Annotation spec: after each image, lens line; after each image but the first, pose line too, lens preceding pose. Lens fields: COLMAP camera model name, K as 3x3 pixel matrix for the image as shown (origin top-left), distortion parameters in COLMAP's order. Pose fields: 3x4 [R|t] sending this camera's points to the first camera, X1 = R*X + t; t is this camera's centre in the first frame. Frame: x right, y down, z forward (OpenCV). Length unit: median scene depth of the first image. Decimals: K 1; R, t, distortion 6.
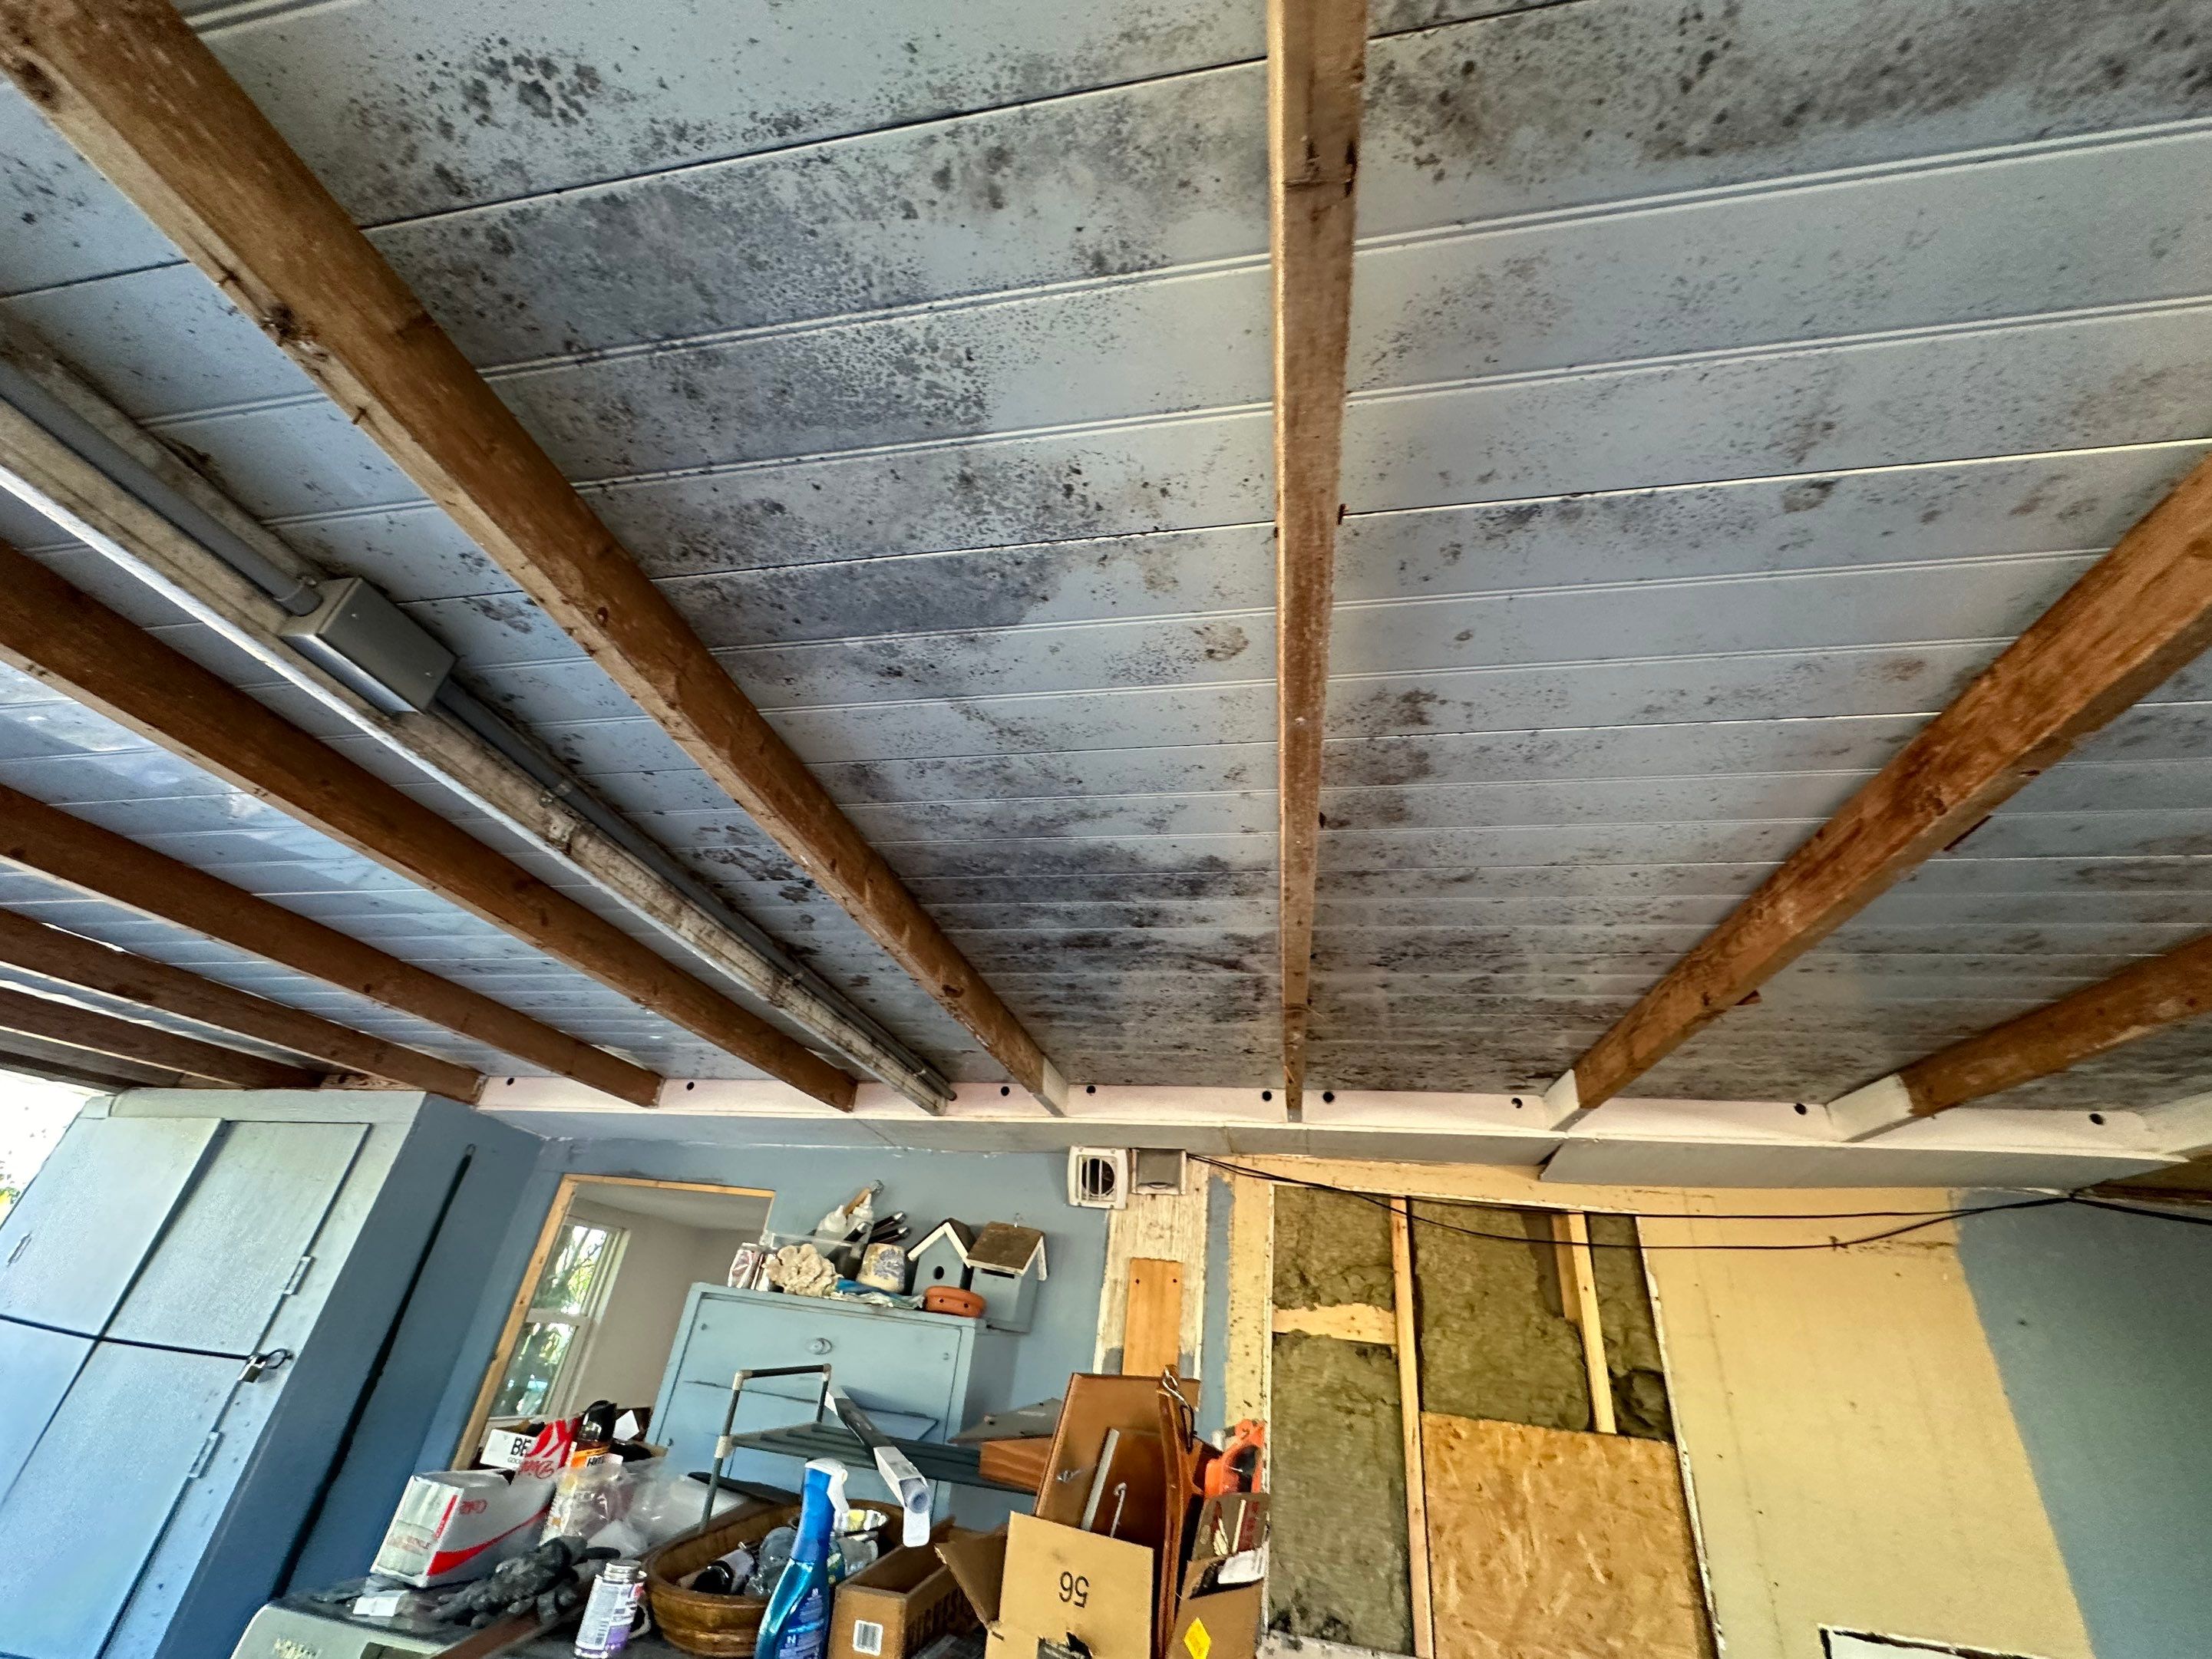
lens RADIAL K [[880.8, 0, 1107.0], [0, 880.8, 830.1], [0, 0, 1]] dist [-0.001129, 0.000427]
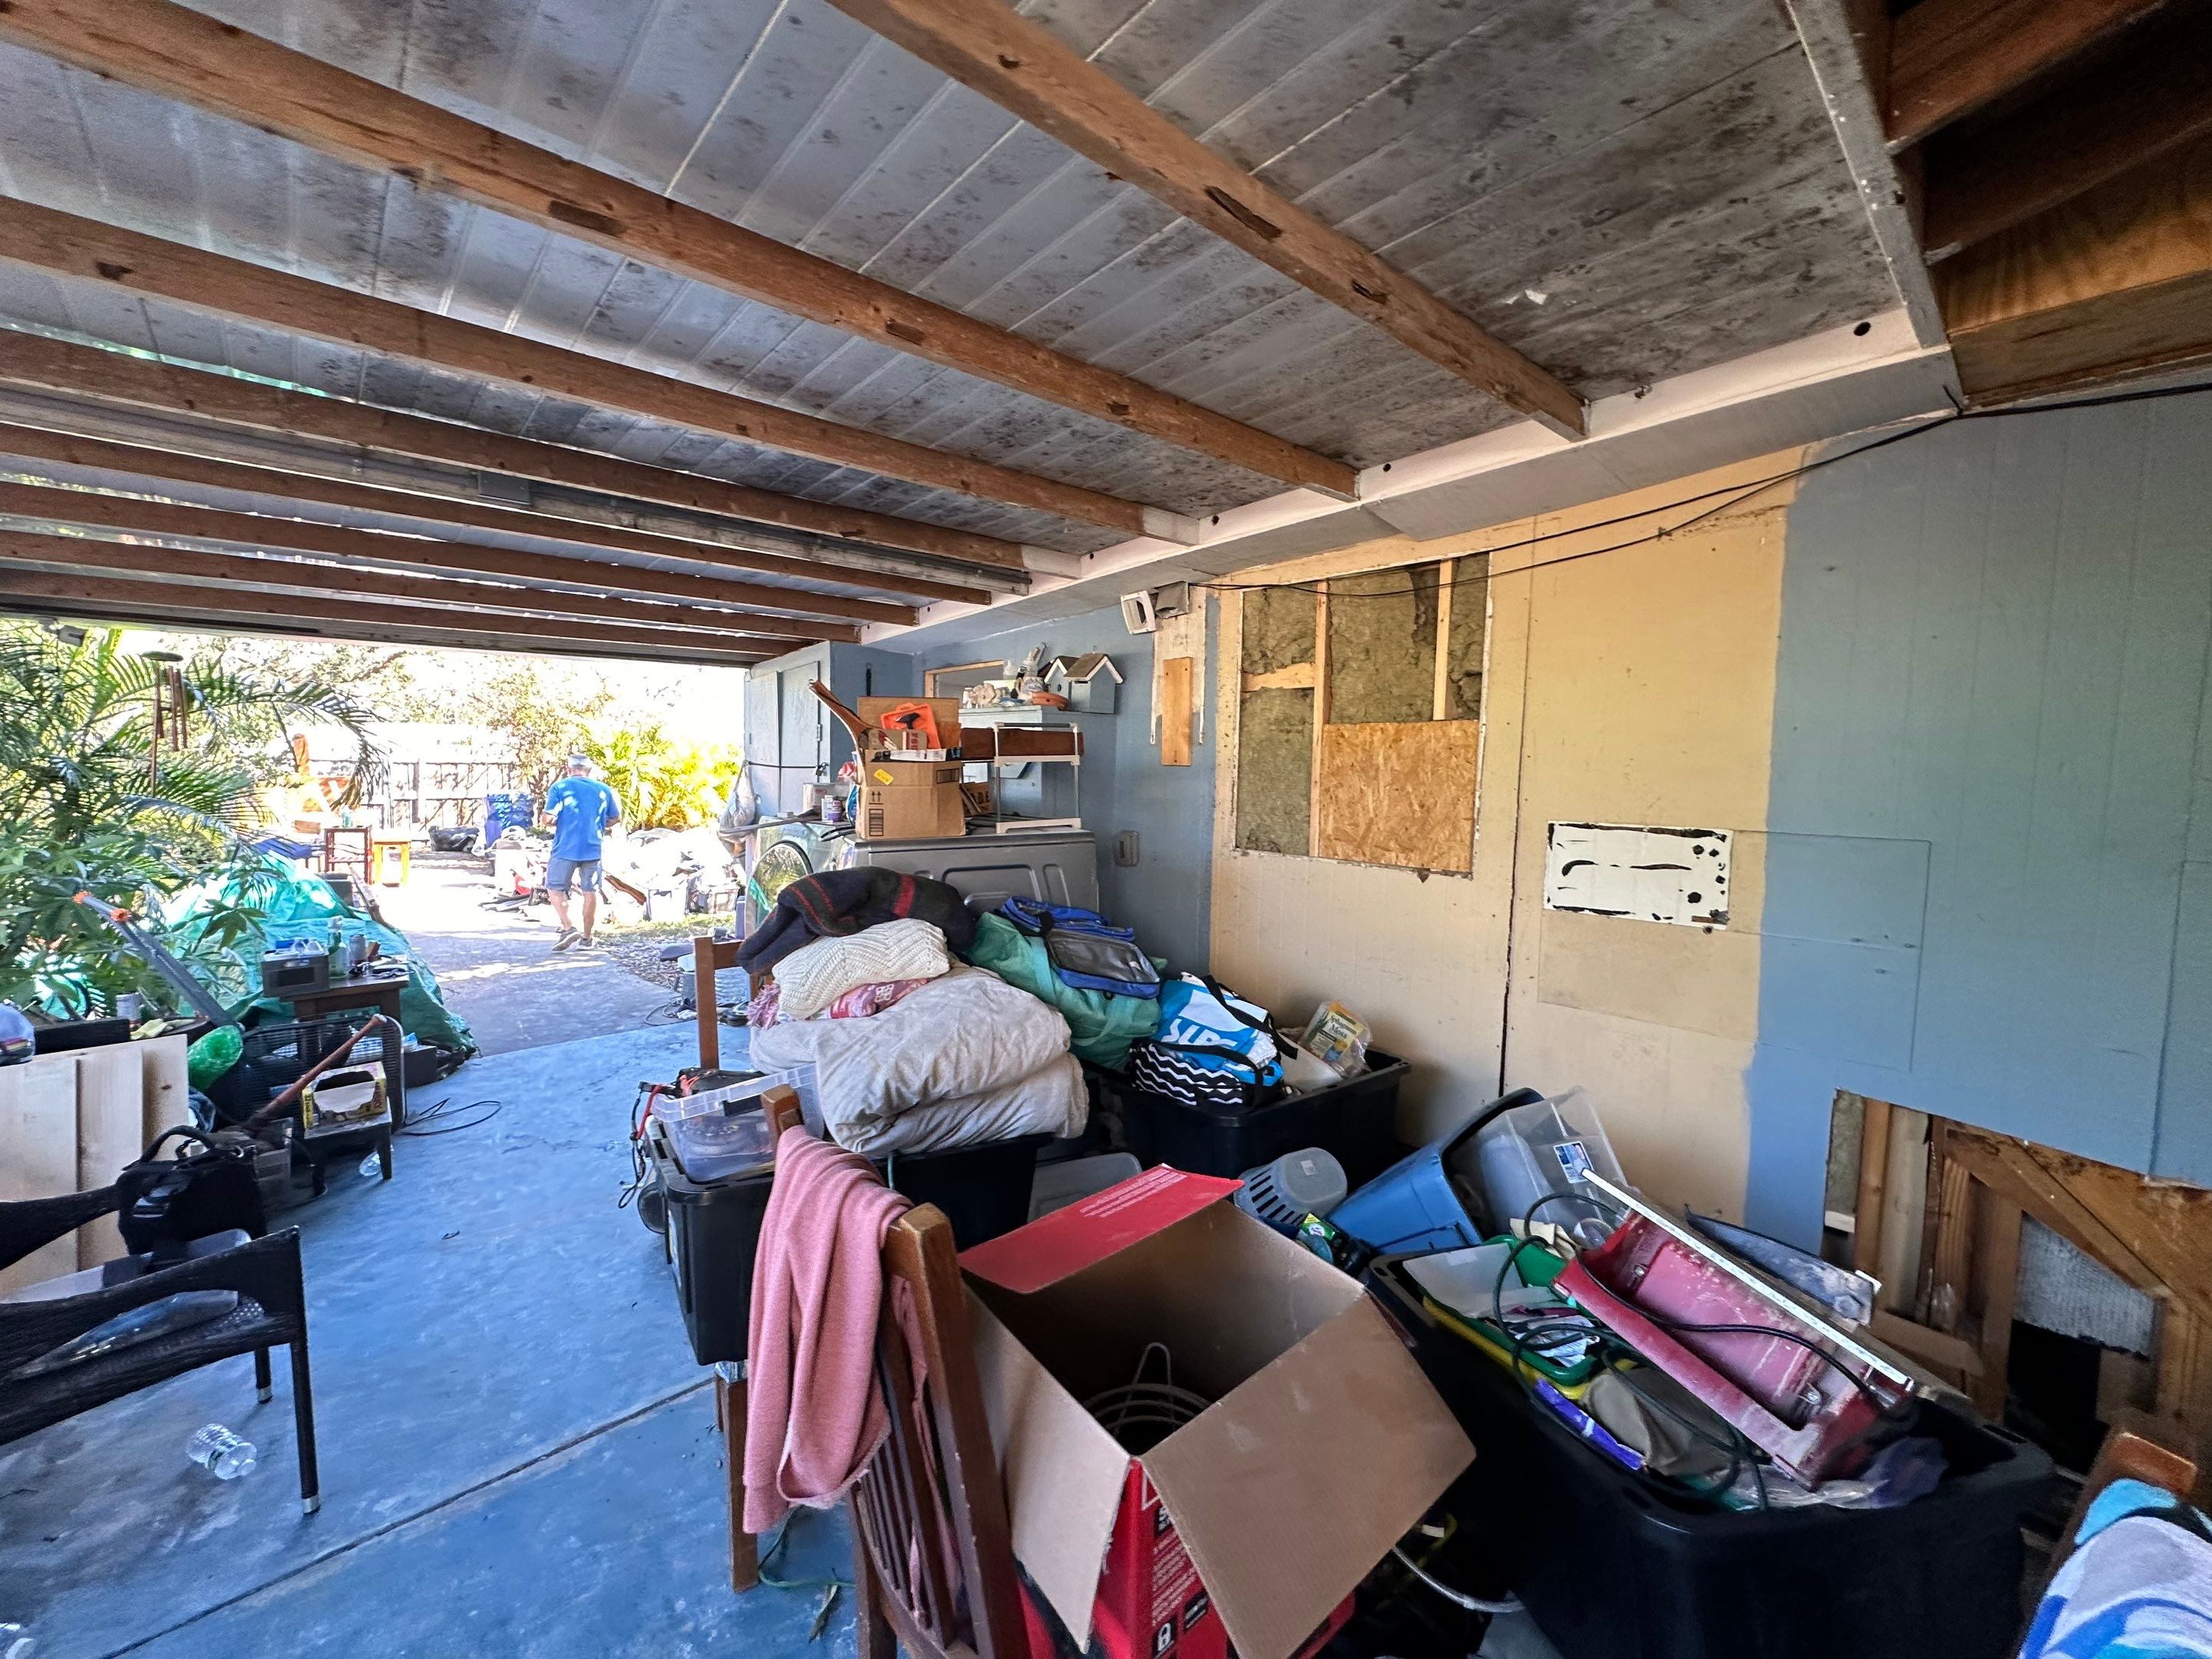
lens RADIAL K [[880.8, 0, 1105.6], [0, 880.8, 823.7], [0, 0, 1]] dist [-0.001129, 0.000427]
pose [[0.790298, -0.049319, -0.610735, 1.048255], [0.361997, 0.841782, 0.400451, 0.119559], [0.494355, -0.537560, 0.683112, -0.241678]]
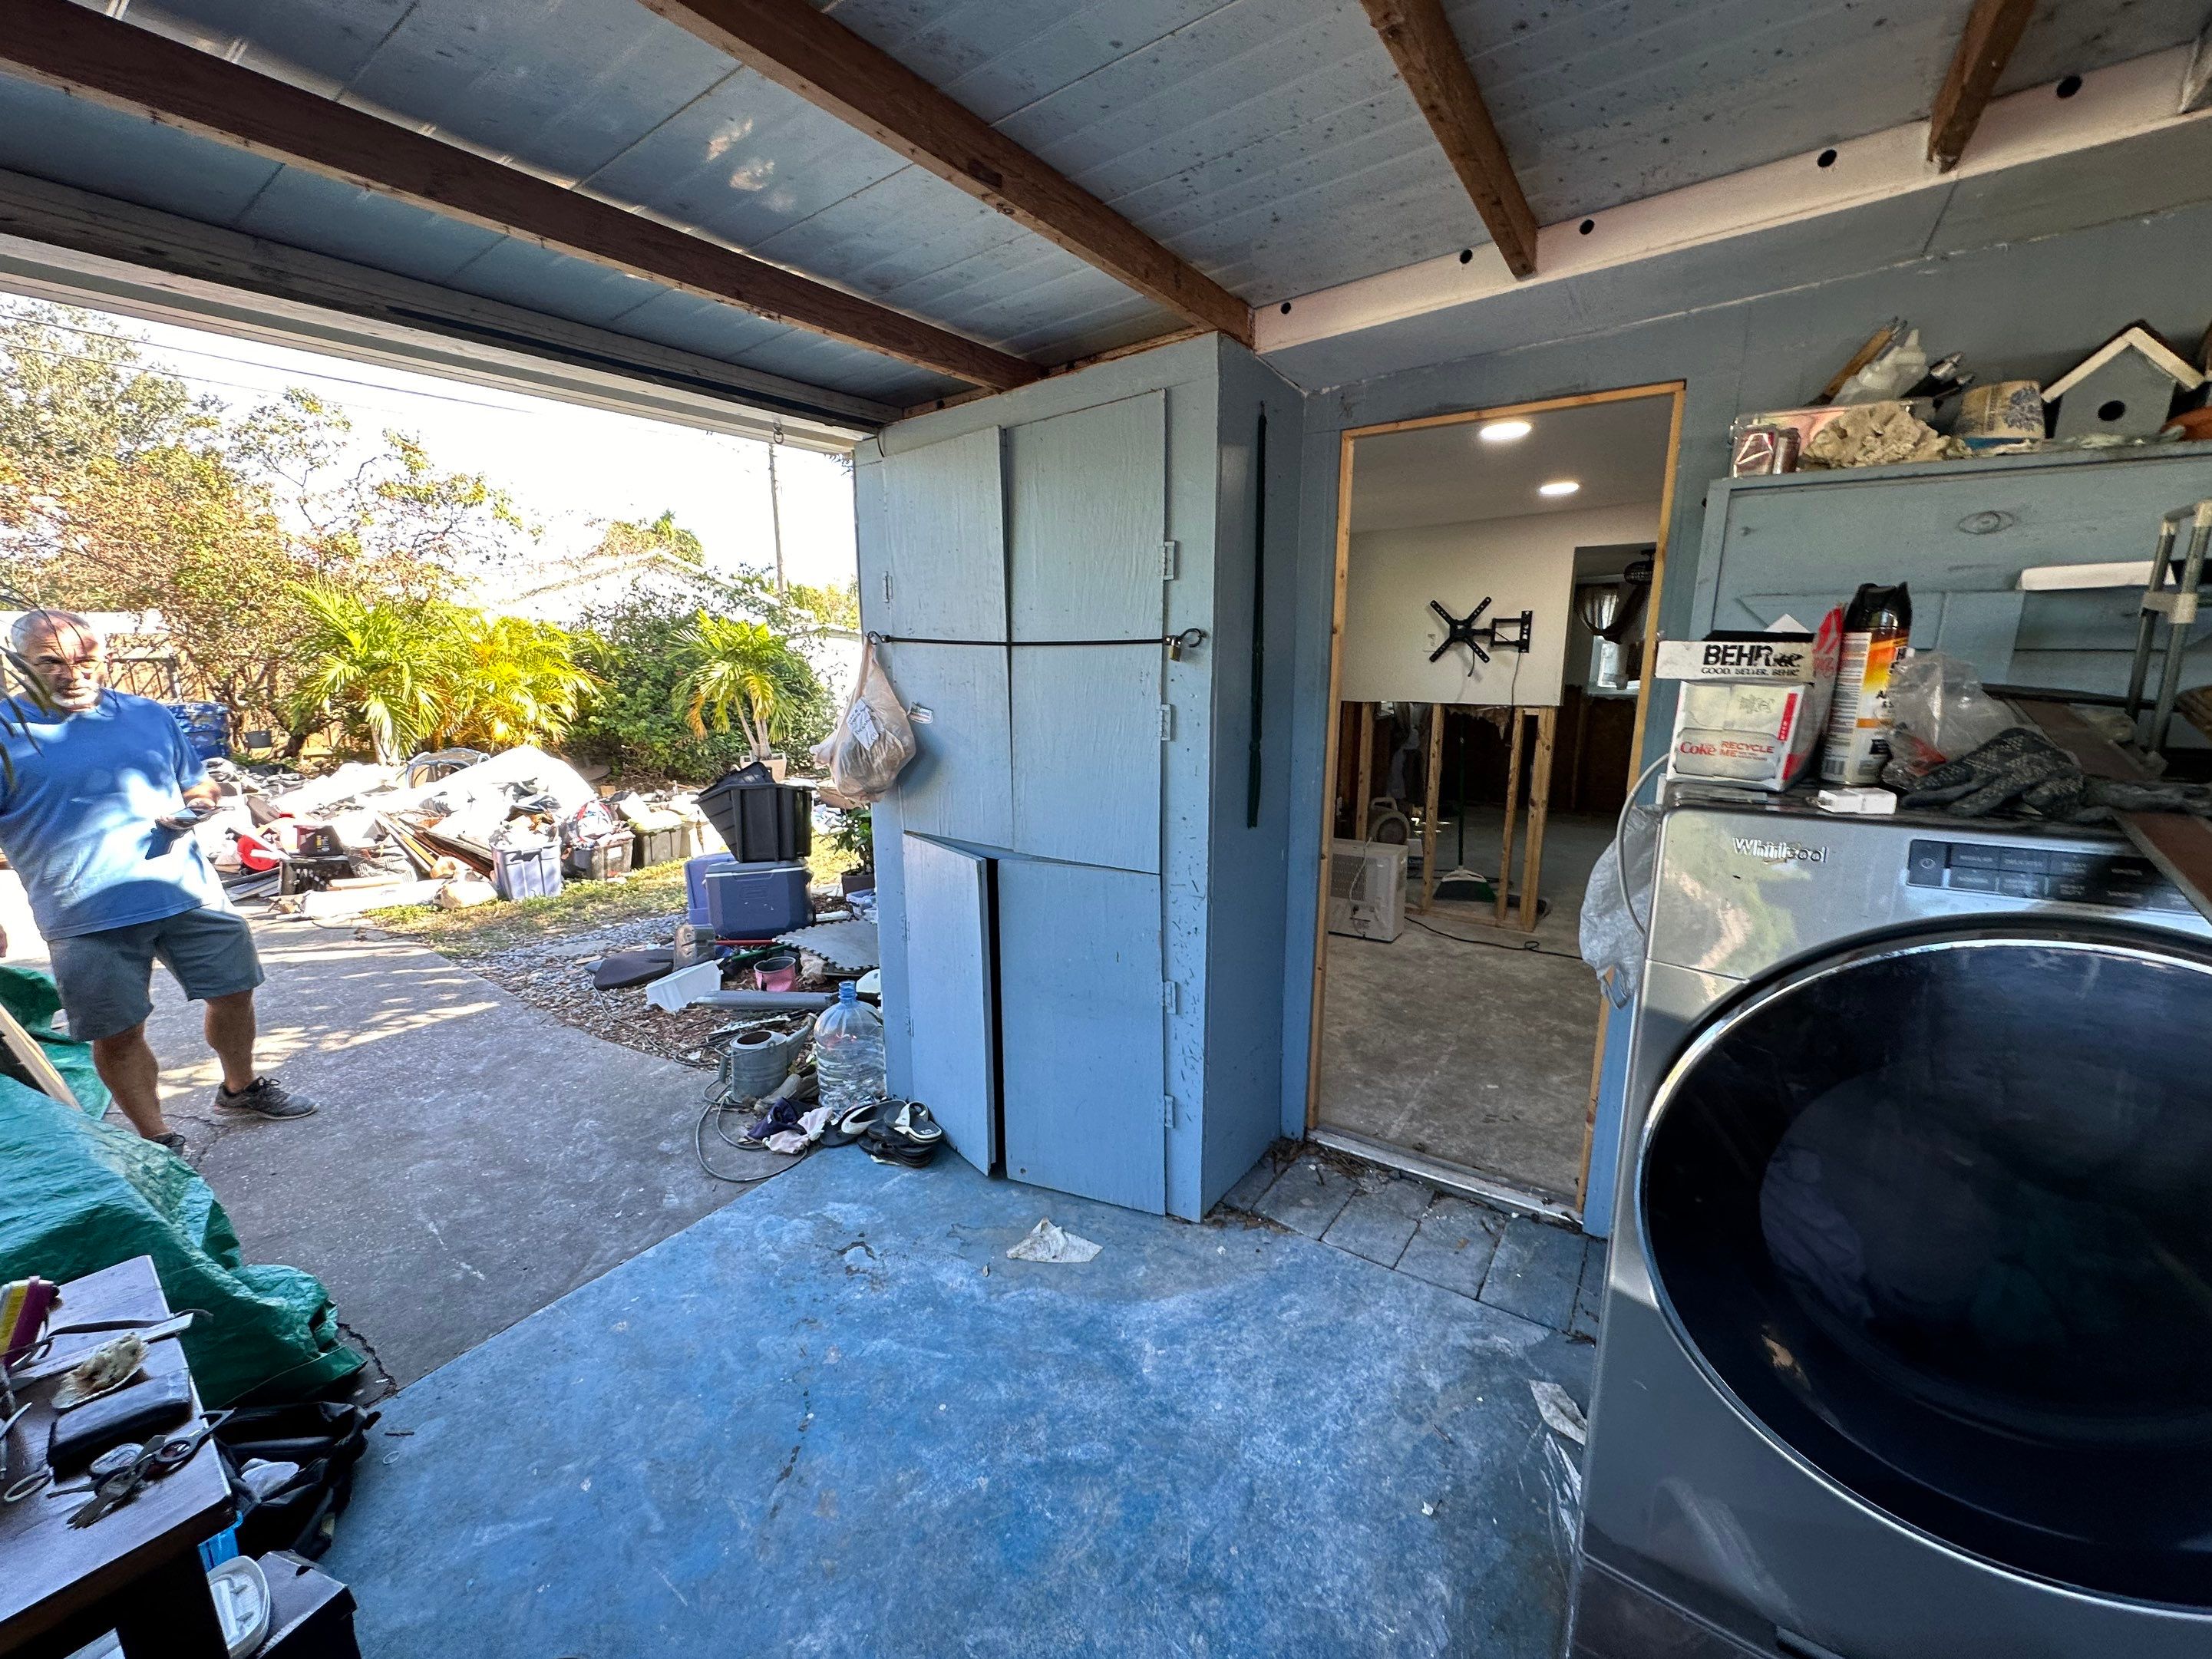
lens RADIAL K [[880.8, 0, 1108.2], [0, 880.8, 826.9], [0, 0, 1]] dist [-0.001129, 0.000427]
pose [[0.908000, -0.022373, -0.418373, -0.717067], [0.287894, 0.758801, 0.584241, 0.194409], [0.304391, -0.650938, 0.695432, 0.194628]]
